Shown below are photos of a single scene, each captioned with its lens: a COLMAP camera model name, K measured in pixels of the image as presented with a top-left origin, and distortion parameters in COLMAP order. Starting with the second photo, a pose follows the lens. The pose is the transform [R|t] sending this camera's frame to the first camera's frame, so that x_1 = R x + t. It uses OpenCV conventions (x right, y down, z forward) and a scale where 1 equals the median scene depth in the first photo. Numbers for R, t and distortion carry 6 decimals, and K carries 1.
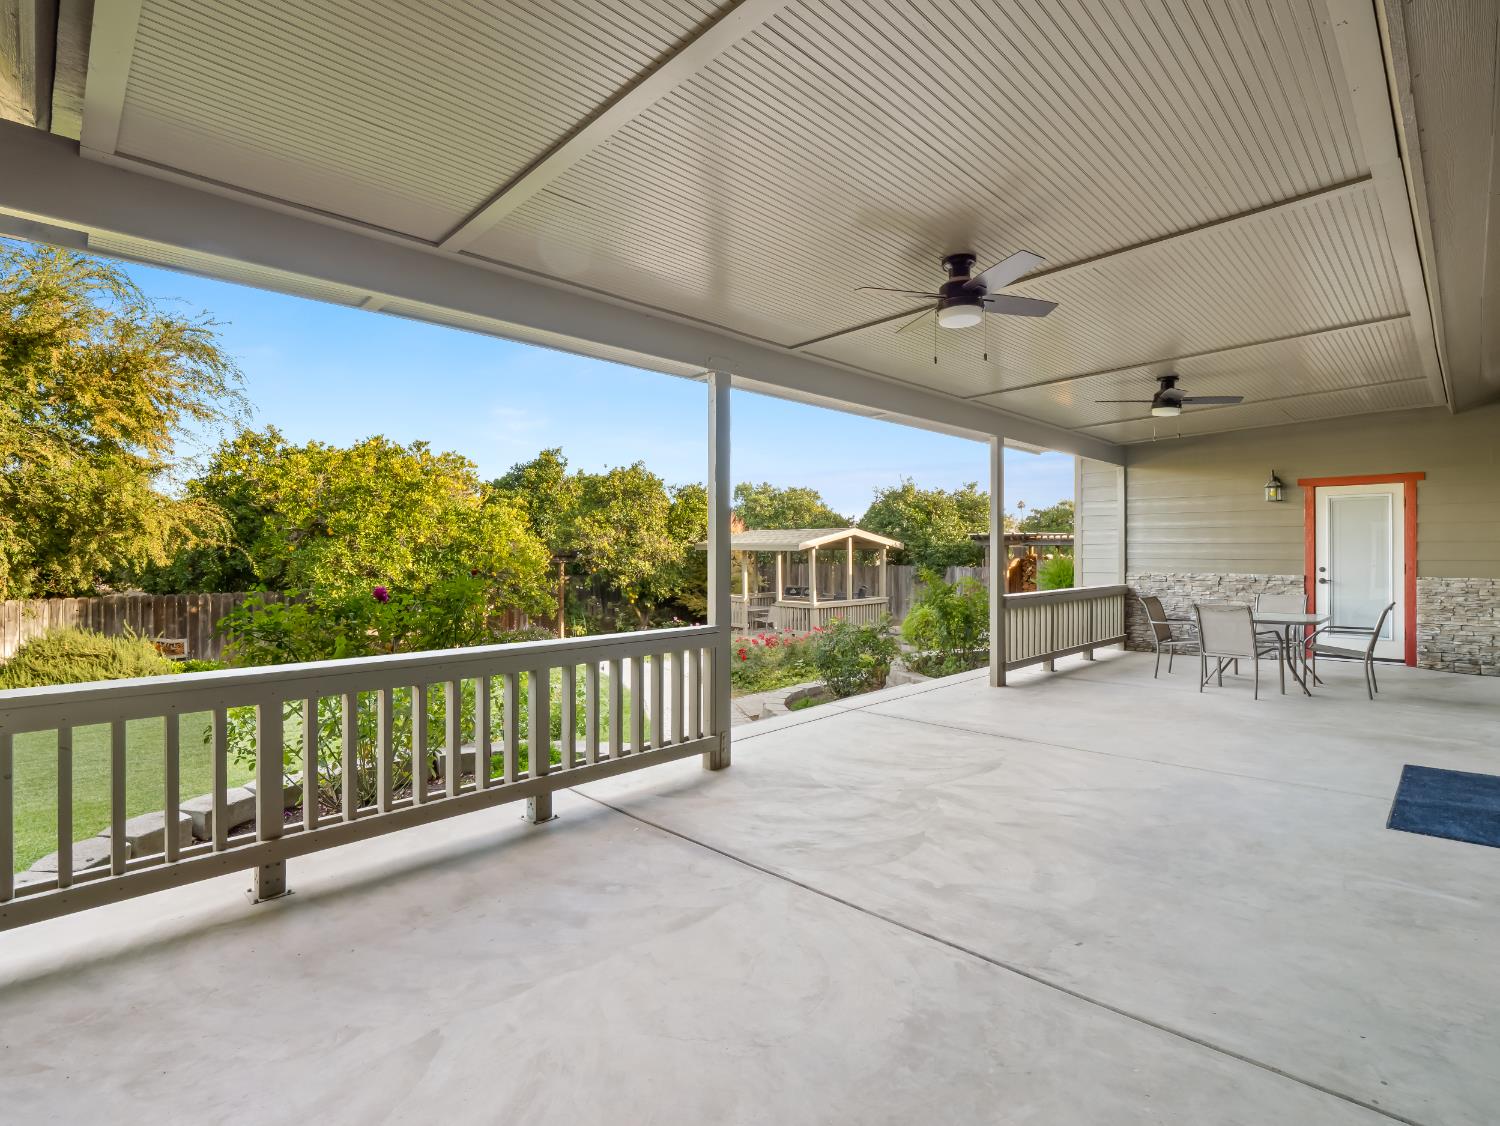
lens RADIAL K [[717.9, 0, 752.8], [0, 717.9, 550.5], [0, 0, 1]] dist [-0.033361, 0.000204]
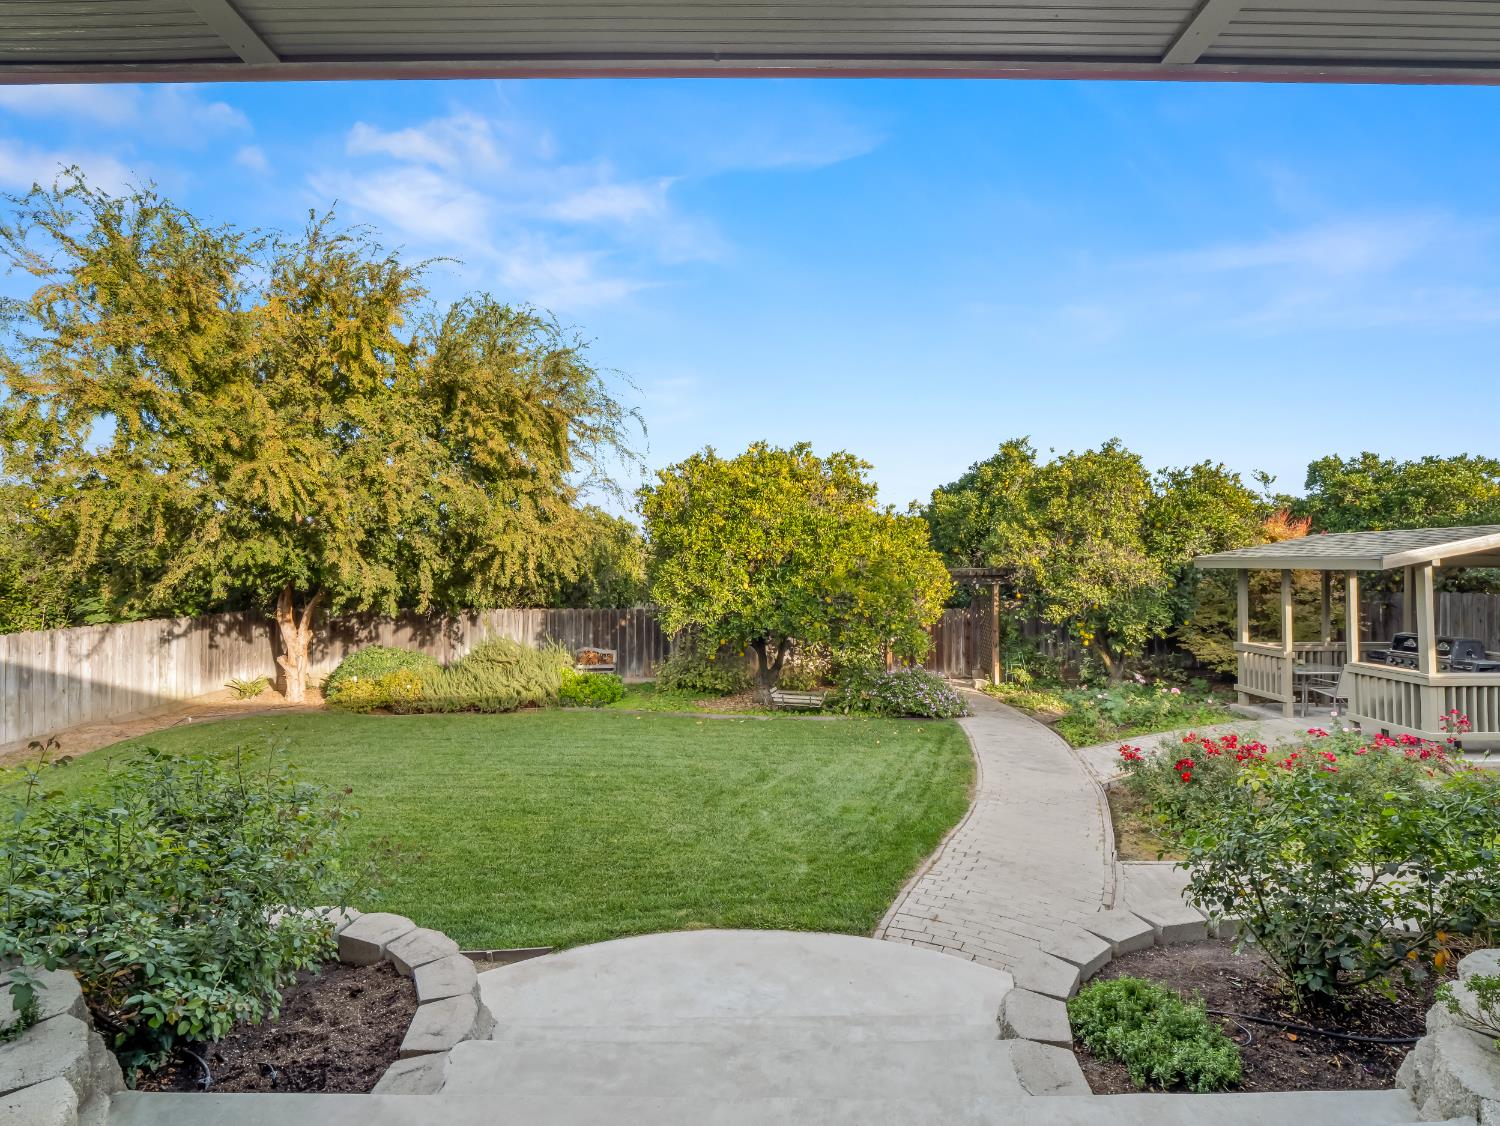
lens RADIAL K [[717.9, 0, 748.0], [0, 717.9, 557.0], [0, 0, 1]] dist [-0.033361, 0.000204]
pose [[0.690559, -0.009689, -0.723211, 0.102096], [0.000156, 0.999912, -0.013247, -0.002209], [0.723276, 0.009036, 0.690500, 0.299372]]
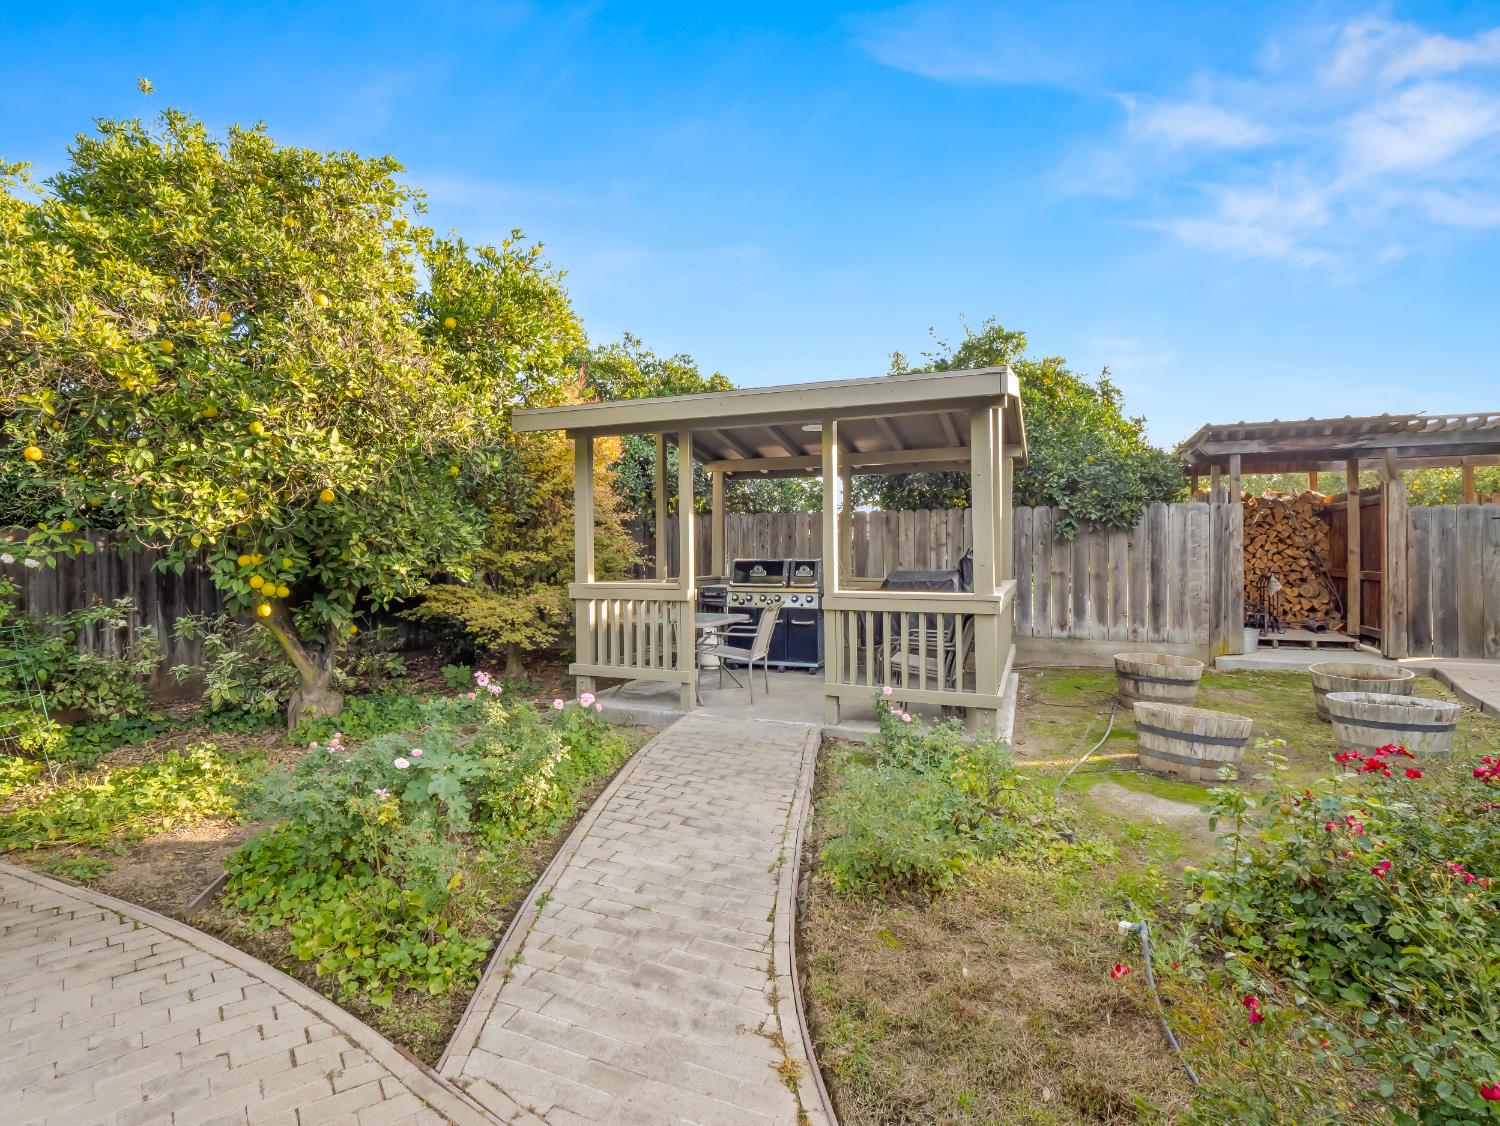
lens RADIAL K [[717.9, 0, 751.6], [0, 717.9, 557.2], [0, 0, 1]] dist [-0.033361, 0.000204]
pose [[0.919602, -0.002187, 0.392846, -0.109672], [0.000522, 0.999990, 0.004345, 0.051893], [-0.392851, -0.003791, 0.919594, 0.712224]]
